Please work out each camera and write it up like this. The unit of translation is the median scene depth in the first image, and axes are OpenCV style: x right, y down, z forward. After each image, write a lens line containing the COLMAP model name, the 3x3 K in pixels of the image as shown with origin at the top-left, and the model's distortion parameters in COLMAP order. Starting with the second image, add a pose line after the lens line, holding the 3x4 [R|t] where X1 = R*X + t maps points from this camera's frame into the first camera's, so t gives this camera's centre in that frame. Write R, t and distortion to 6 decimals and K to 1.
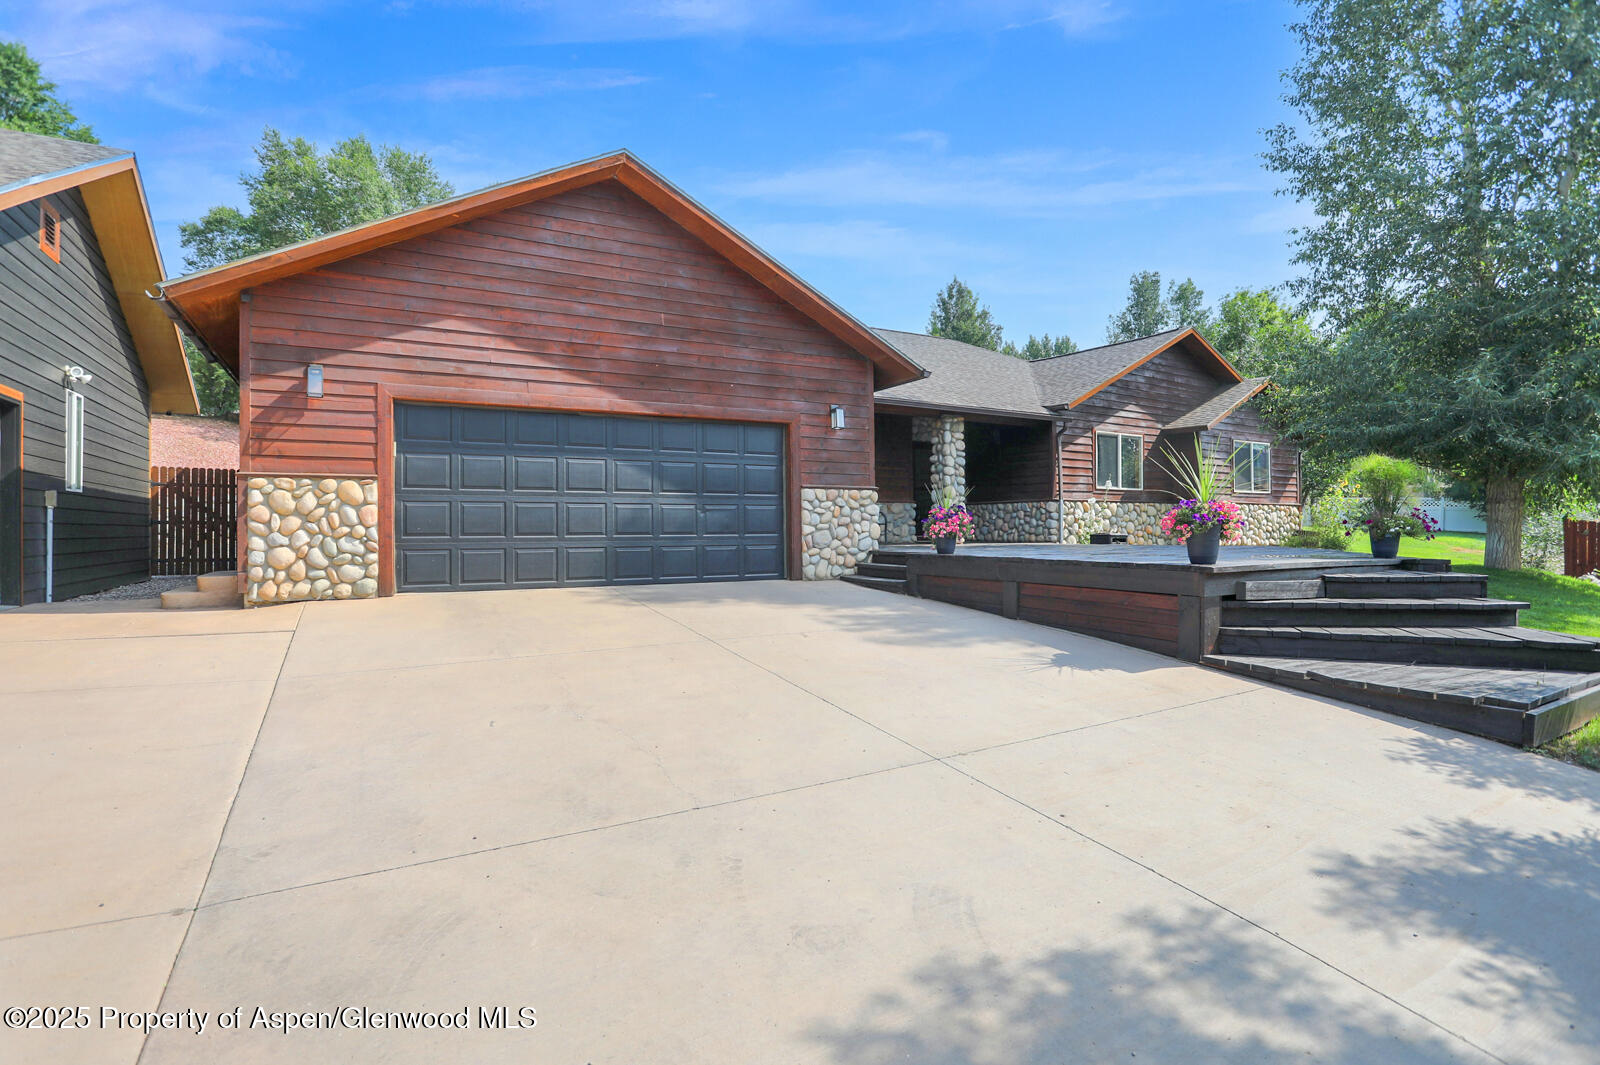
lens RADIAL K [[791.8, 0, 775.7], [0, 791.8, 529.1], [0, 0, 1]] dist [-0.004867, 0.000233]
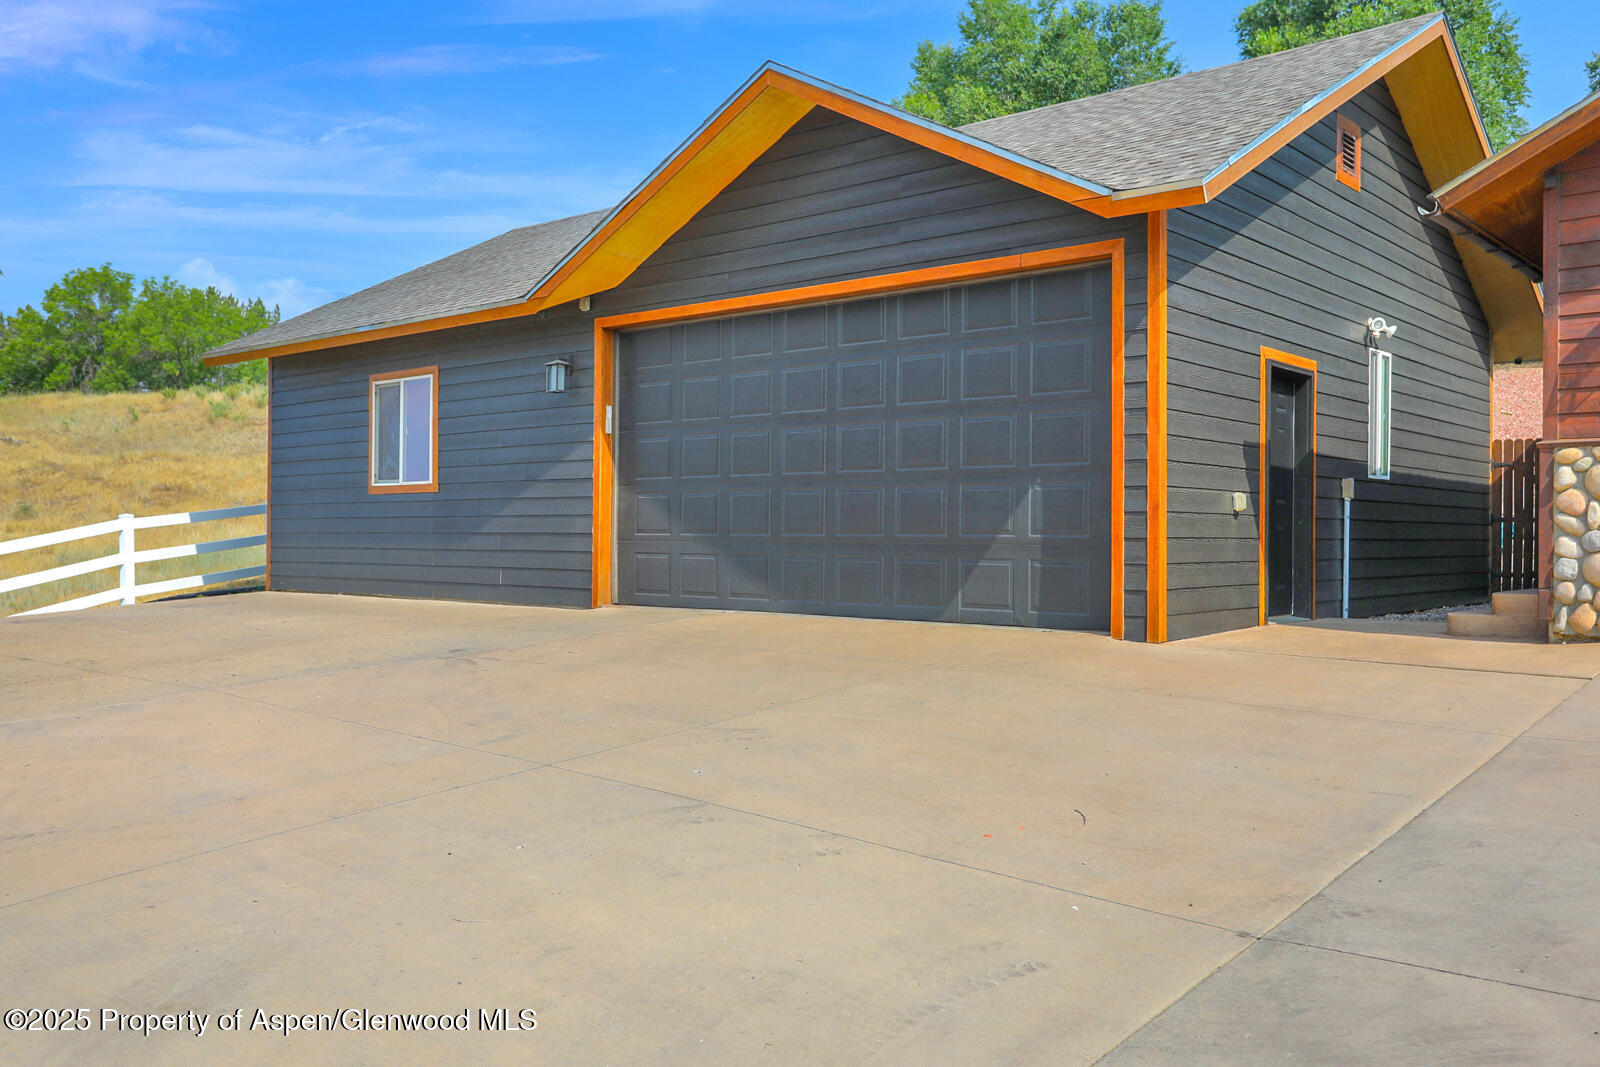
lens RADIAL K [[1346.2, 0, 800.0], [0, 1346.2, 533.5], [0, 0, 1]] dist [0.005257, 0.004677]
pose [[0.361225, 0.002555, -0.932475, 0.162767], [-0.004685, 0.999989, 0.000925, 0.008766], [0.932467, 0.004035, 0.361233, -0.010797]]
